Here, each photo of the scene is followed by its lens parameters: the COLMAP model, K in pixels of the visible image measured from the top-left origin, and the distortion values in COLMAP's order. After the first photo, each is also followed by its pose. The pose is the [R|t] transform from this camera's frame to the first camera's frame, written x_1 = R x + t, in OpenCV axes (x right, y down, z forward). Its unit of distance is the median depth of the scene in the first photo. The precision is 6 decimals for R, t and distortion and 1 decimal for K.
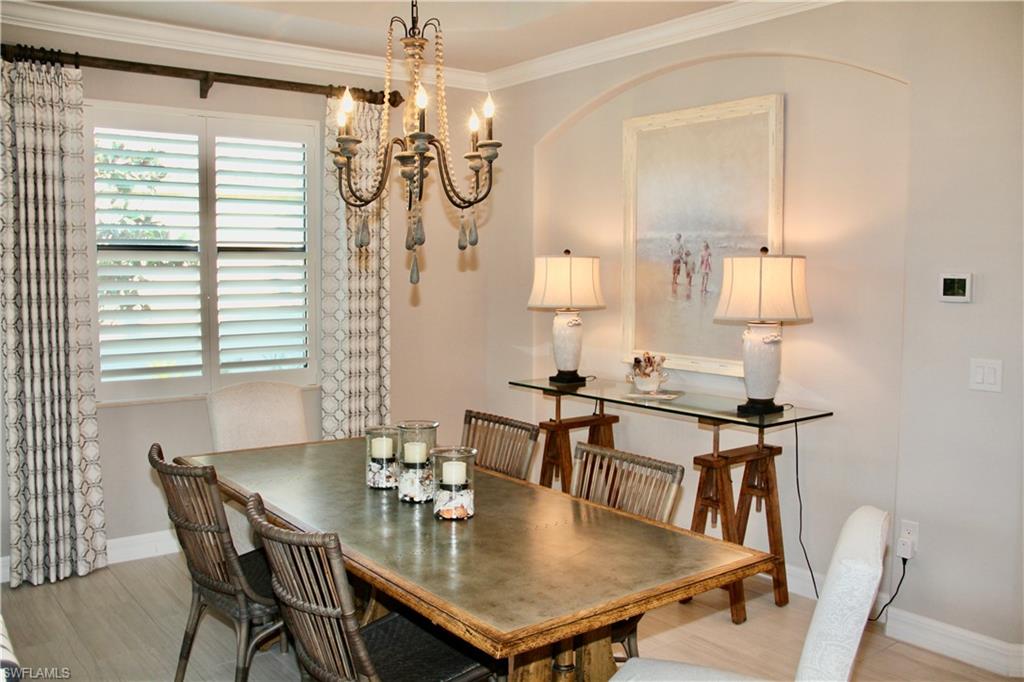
lens RADIAL K [[853.4, 0, 506.8], [0, 853.4, 334.3], [0, 0, 1]] dist [-0.169330, 0.129690]
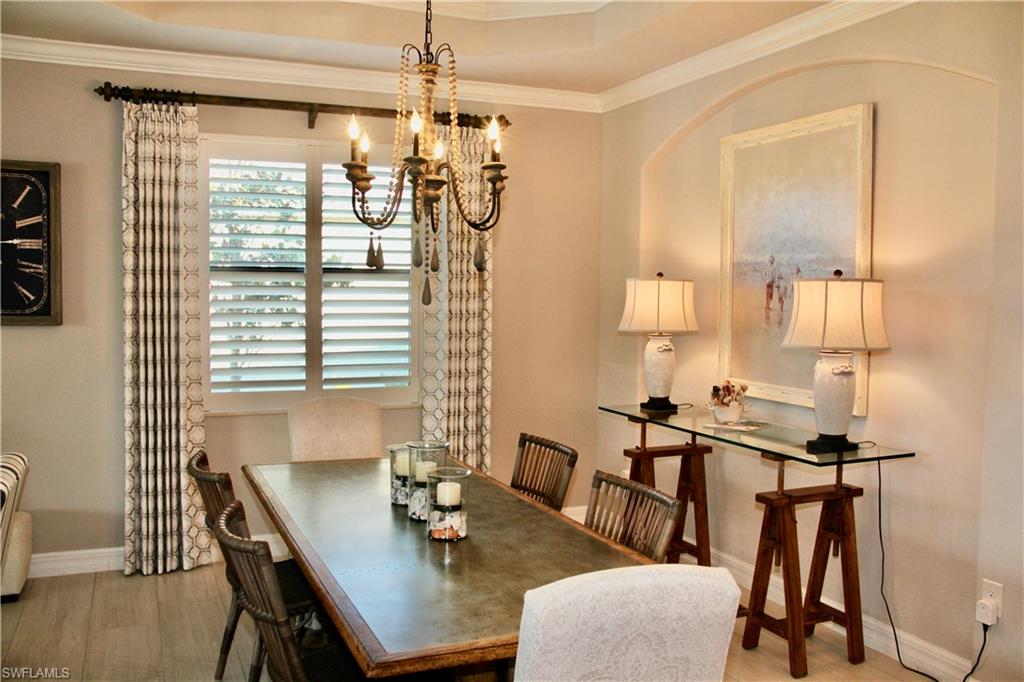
lens RADIAL K [[853.4, 0, 507.6], [0, 853.4, 345.6], [0, 0, 1]] dist [-0.169330, 0.129690]
pose [[0.971141, 0.020983, -0.237580, 0.156569], [-0.024308, 0.999643, -0.011077, -0.001767], [0.237263, 0.016532, 0.971305, 0.025420]]
